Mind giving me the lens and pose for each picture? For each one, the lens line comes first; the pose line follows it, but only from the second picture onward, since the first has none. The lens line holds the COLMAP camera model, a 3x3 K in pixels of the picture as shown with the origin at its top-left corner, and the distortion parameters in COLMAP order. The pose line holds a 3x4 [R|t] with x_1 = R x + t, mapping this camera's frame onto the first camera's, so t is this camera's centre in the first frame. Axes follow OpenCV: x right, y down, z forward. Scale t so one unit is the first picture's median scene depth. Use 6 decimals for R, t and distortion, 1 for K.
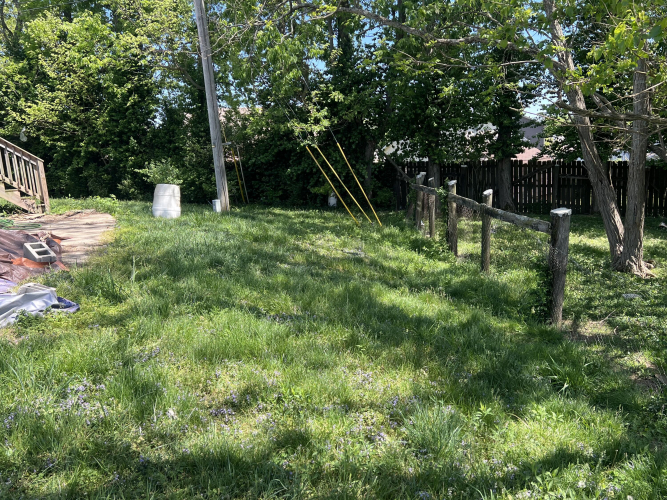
lens RADIAL K [[572.9, 0, 332.4], [0, 572.9, 251.2], [0, 0, 1]] dist [0.079711, -0.095385]
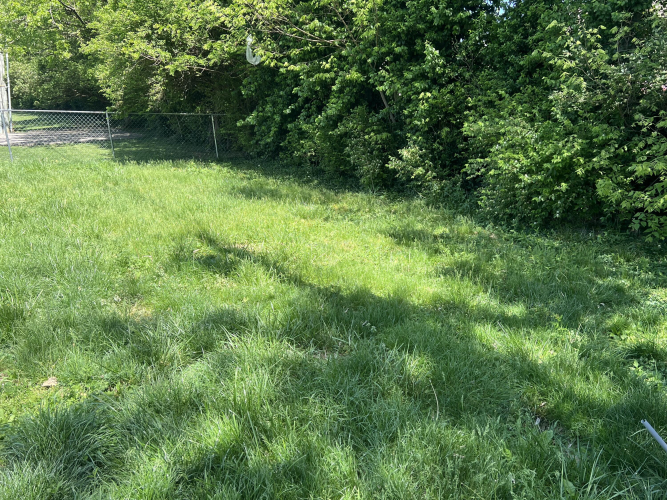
lens RADIAL K [[572.9, 0, 341.7], [0, 572.9, 254.8], [0, 0, 1]] dist [0.079711, -0.095385]
pose [[0.820891, 0.148349, -0.551480, -0.147304], [-0.073991, 0.985160, 0.154873, -0.106157], [0.566271, -0.086330, 0.819686, 0.606461]]
